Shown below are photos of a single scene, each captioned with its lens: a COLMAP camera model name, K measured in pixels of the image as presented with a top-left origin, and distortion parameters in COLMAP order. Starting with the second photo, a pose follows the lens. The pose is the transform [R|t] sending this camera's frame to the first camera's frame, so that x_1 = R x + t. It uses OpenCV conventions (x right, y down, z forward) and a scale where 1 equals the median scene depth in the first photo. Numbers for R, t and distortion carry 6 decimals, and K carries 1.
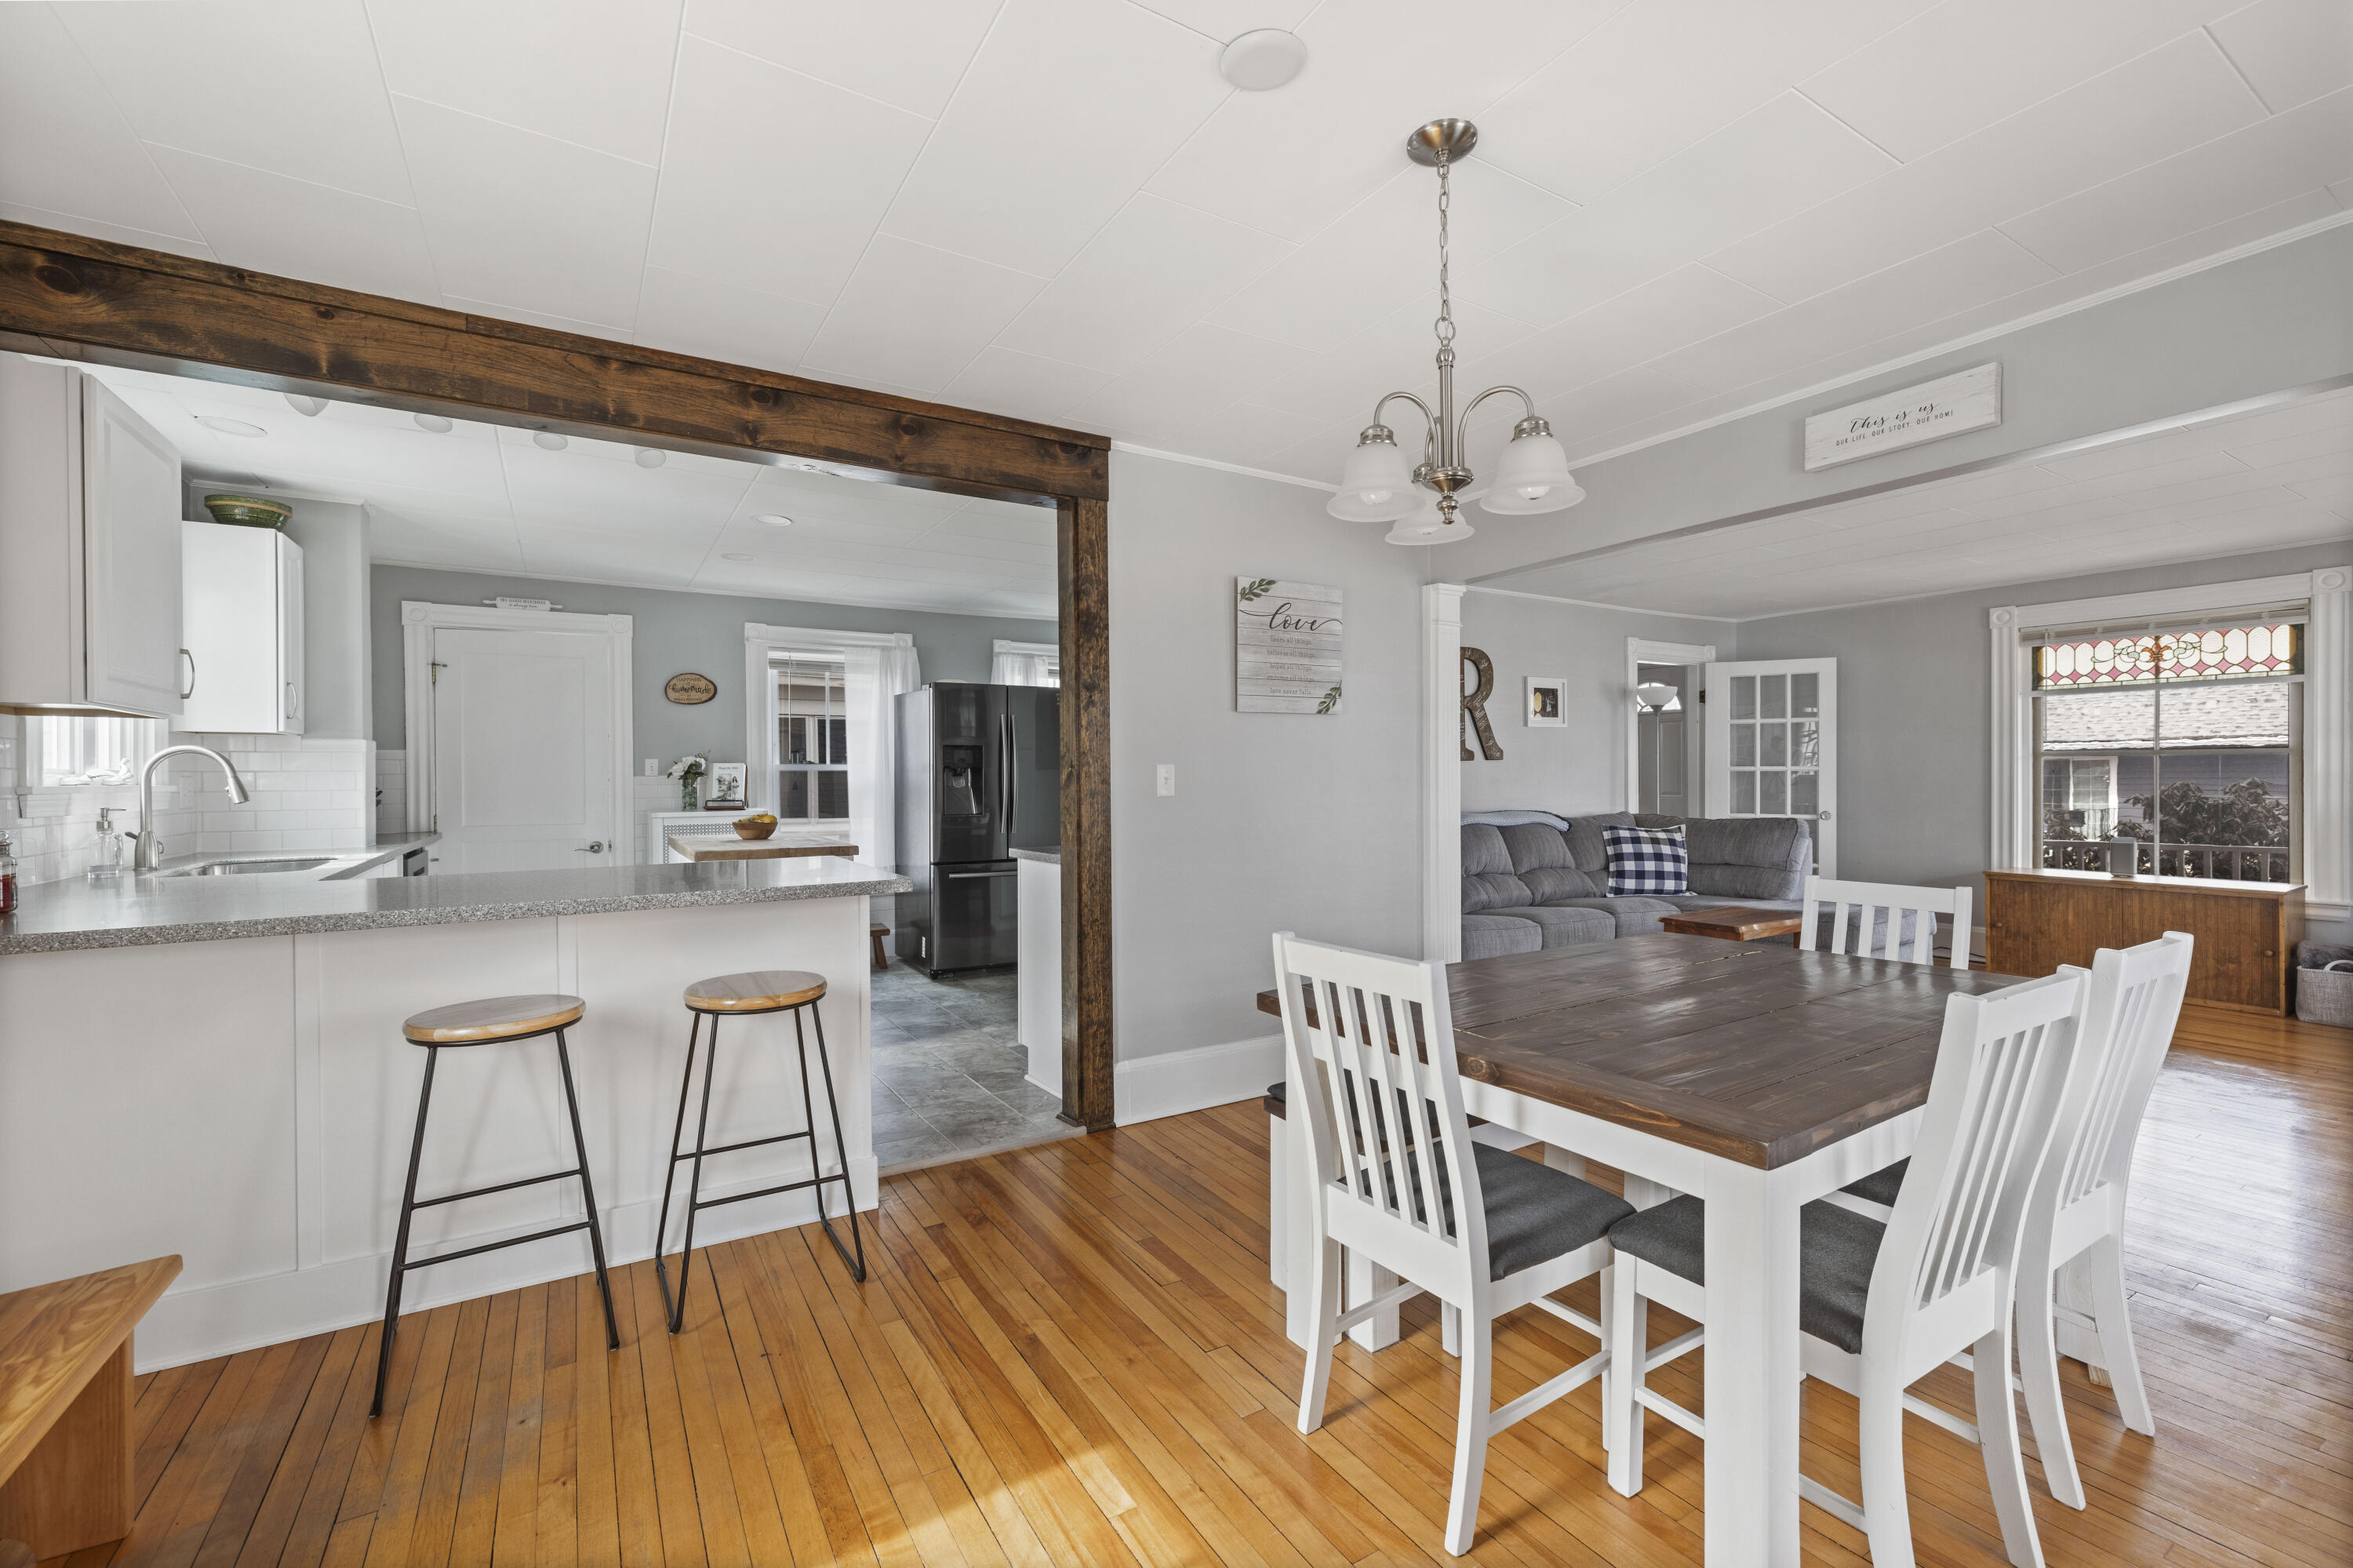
lens RADIAL K [[985.3, 0, 1163.5], [0, 985.3, 781.2], [0, 0, 1]] dist [-0.001915, -0.000019]
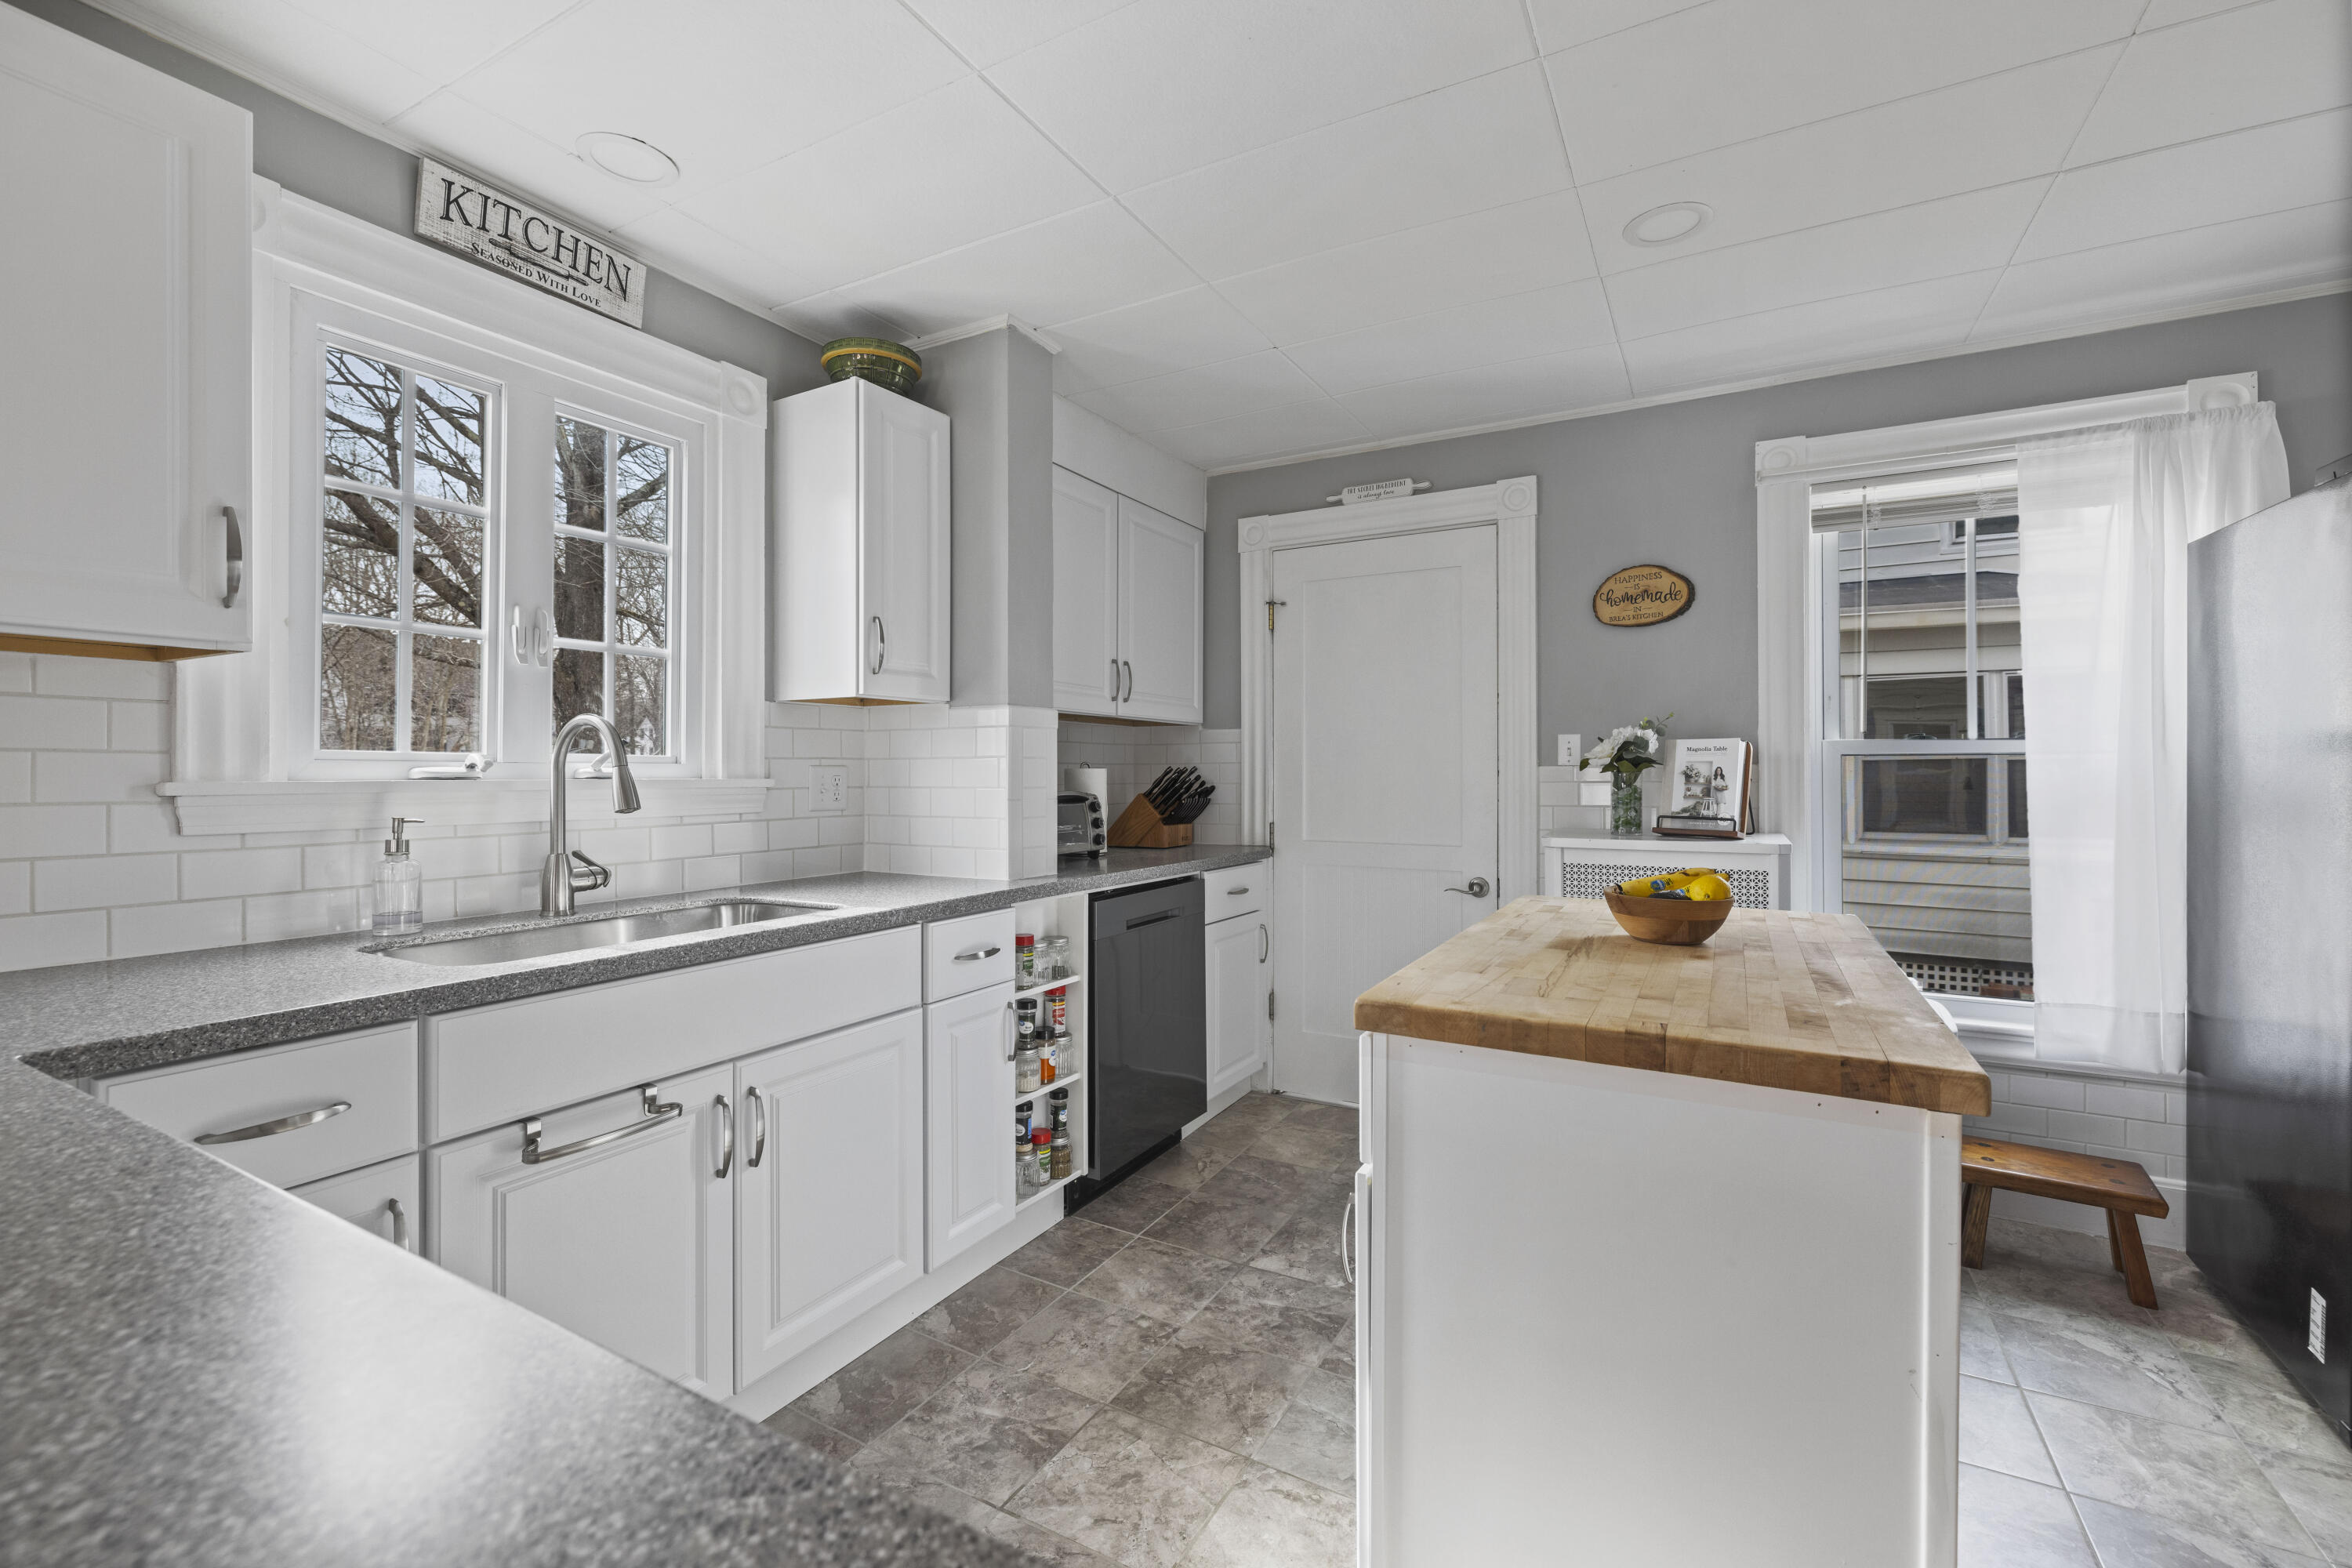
lens RADIAL K [[984.9, 0, 1179.3], [0, 984.9, 769.8], [0, 0, 1]] dist [-0.001915, -0.000019]
pose [[0.488596, 0.004730, -0.872497, -0.152528], [-0.005227, 0.999983, 0.002494, -0.003160], [0.872495, 0.003342, 0.488612, 0.549908]]
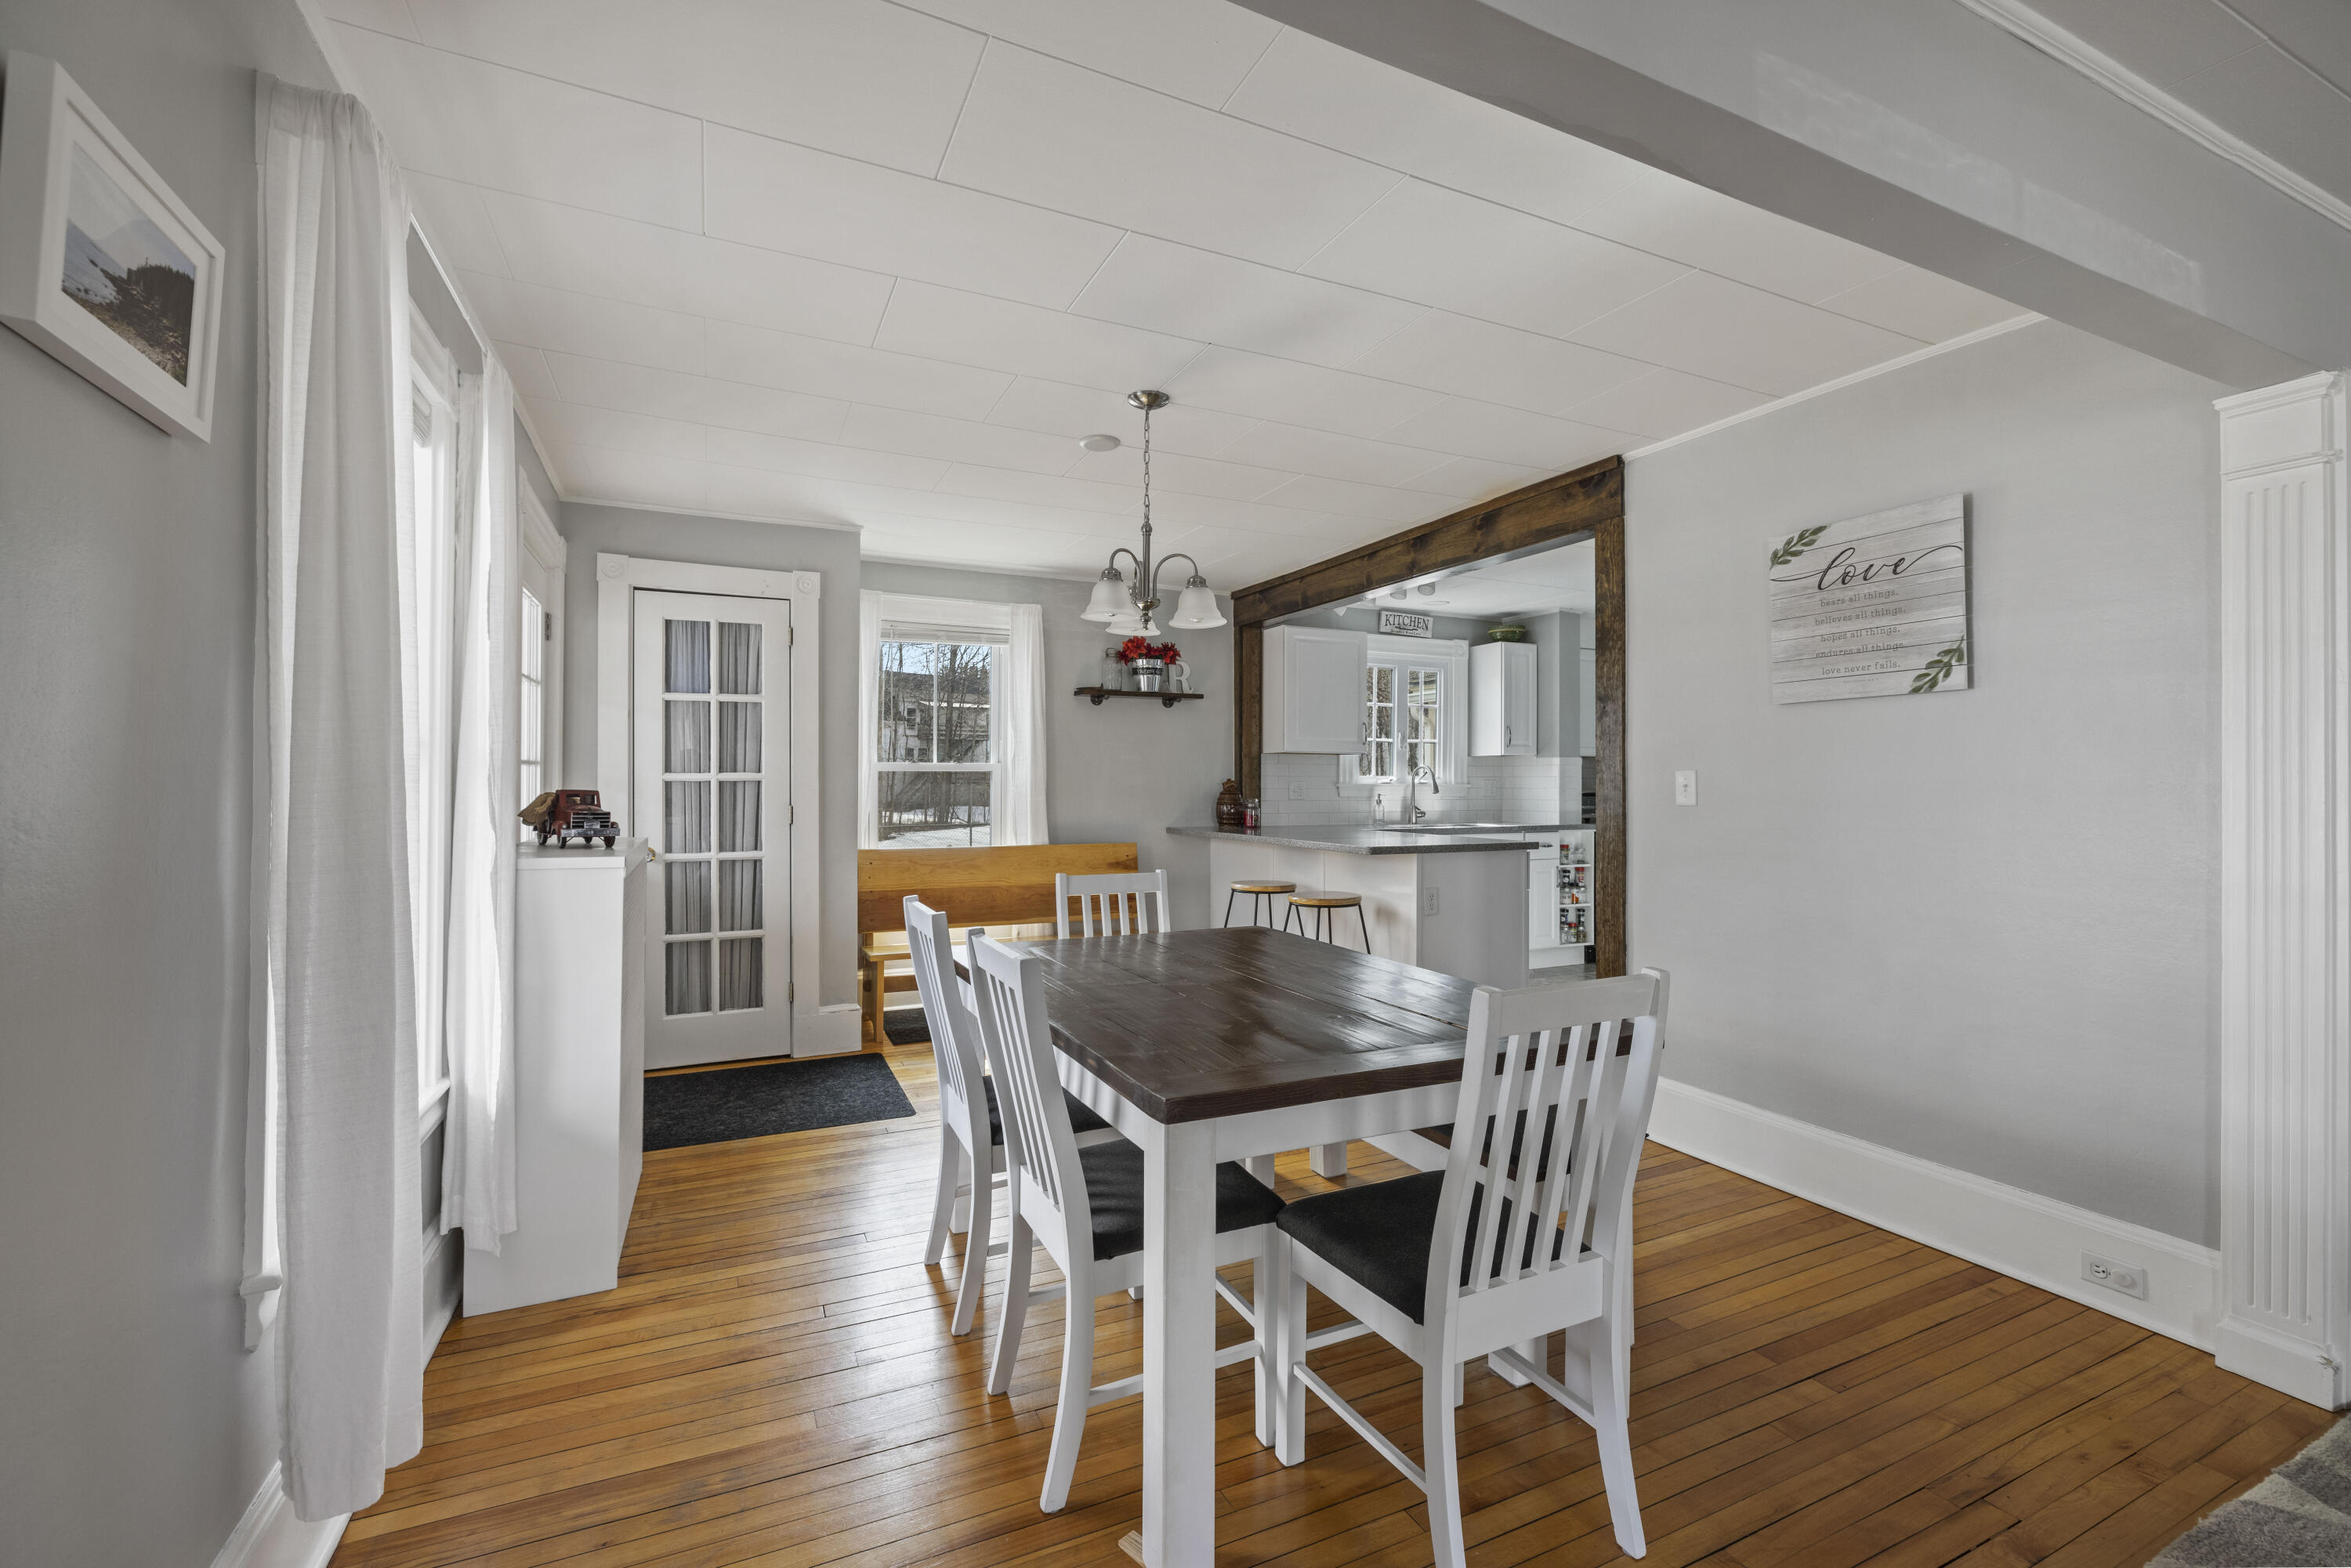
lens RADIAL K [[984.4, 0, 1165.8], [0, 984.4, 776.8], [0, 0, 1]] dist [-0.001915, -0.000019]
pose [[-0.114365, 0.000994, -0.993438, 0.595196], [-0.006418, 0.999978, 0.001739, -0.005975], [0.993418, 0.006575, -0.114357, 0.379218]]
